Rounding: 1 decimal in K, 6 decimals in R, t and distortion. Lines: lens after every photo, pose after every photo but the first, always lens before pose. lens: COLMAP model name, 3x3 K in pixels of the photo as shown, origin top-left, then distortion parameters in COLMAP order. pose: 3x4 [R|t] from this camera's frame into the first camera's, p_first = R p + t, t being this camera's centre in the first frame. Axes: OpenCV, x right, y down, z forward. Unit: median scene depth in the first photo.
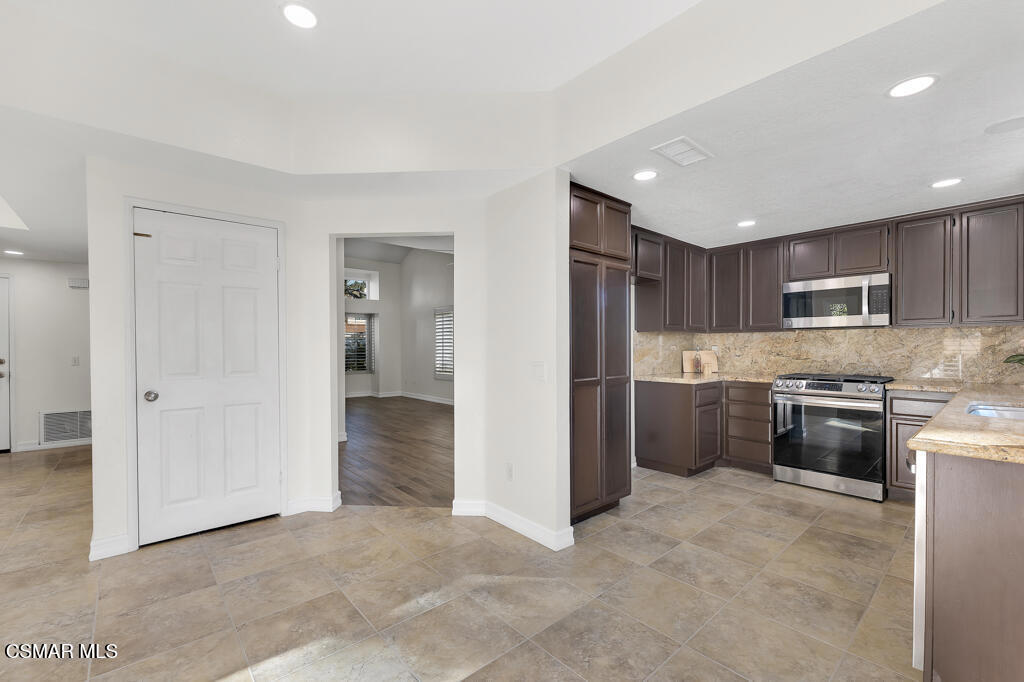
lens RADIAL K [[432.6, 0, 513.4], [0, 432.6, 351.5], [0, 0, 1]] dist [0.002099, 0.000632]
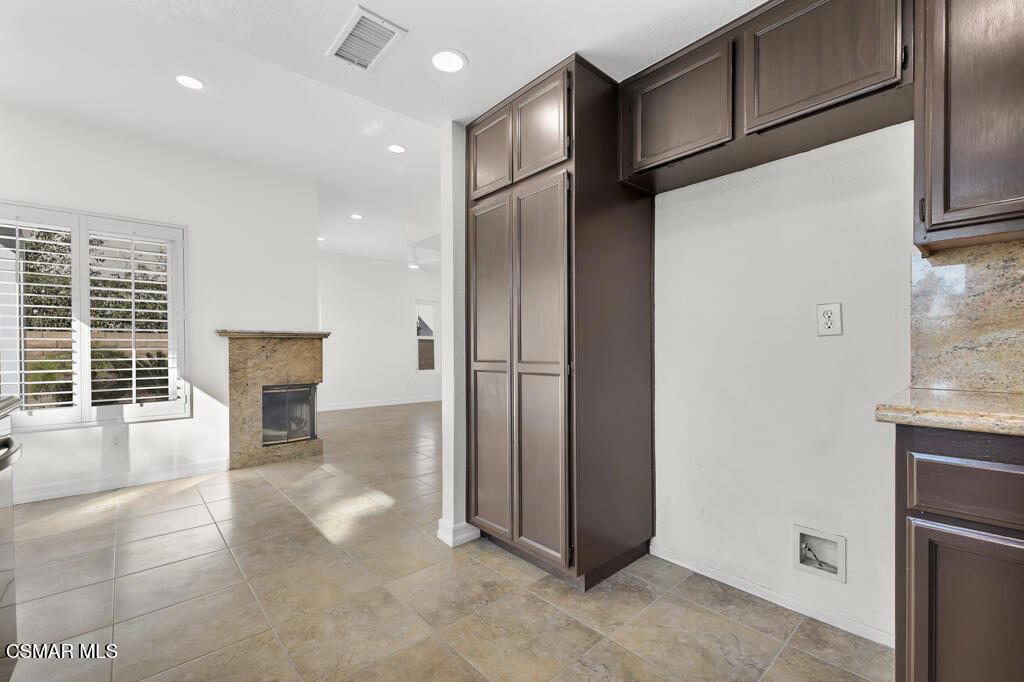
lens RADIAL K [[432.6, 0, 513.4], [0, 432.6, 351.5], [0, 0, 1]] dist [0.002099, 0.000632]
pose [[0.005498, 0.009425, -0.999940, 0.682597], [-0.003818, 0.999948, 0.009404, 0.029591], [0.999978, 0.003766, 0.005533, 0.758363]]
